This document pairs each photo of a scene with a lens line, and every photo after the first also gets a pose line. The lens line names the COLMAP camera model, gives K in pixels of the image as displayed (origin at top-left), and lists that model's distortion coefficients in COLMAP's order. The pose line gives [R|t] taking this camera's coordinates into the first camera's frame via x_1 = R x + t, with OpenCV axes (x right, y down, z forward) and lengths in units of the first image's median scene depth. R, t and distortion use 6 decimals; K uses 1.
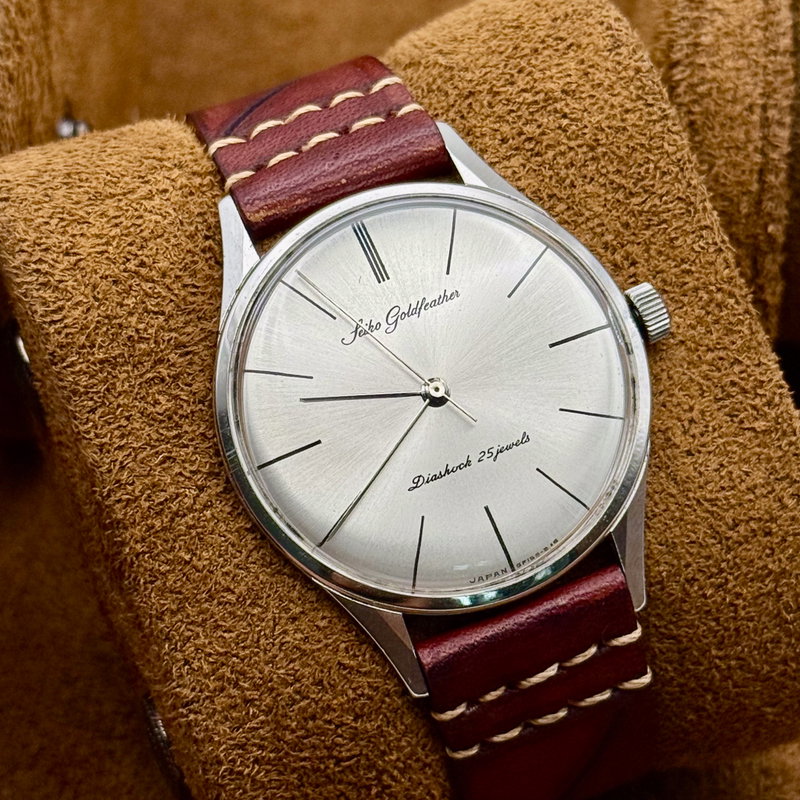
lens RADIAL K [[2633.8, 0, 403.8], [0, 2633.8, 423.4], [0, 0, 1]] dist [0.355411, -0.218479]
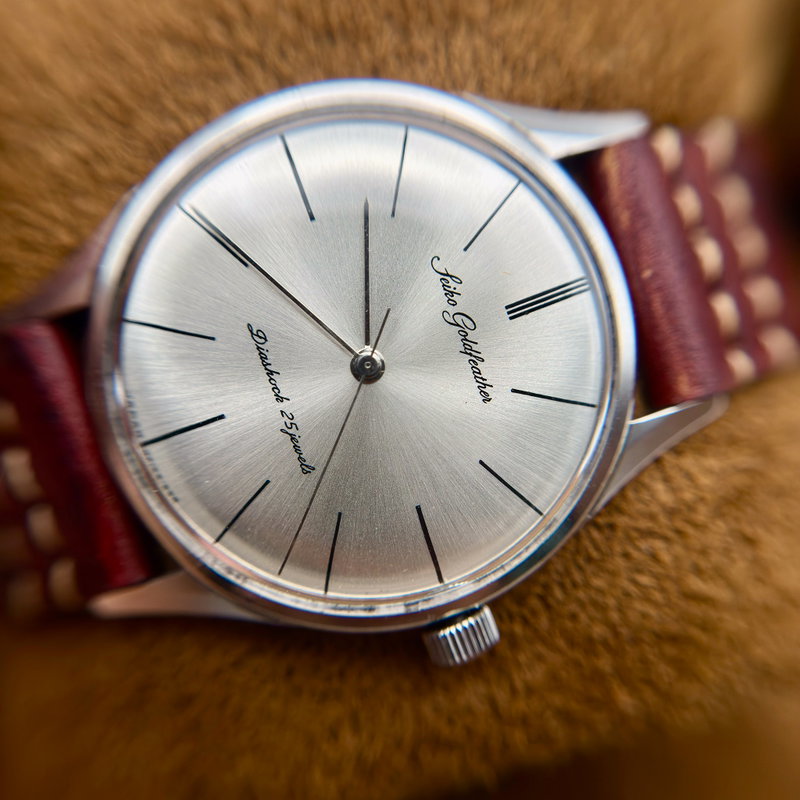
lens RADIAL K [[874.3, 0, 400.0], [0, 874.3, 400.0], [0, 0, 1]] dist [0.777340, -0.001091]
pose [[-0.063755, 0.995661, -0.067787, 0.040315], [-0.982815, -0.050851, 0.177454, -0.070600], [0.173236, 0.077935, 0.981792, 0.708223]]
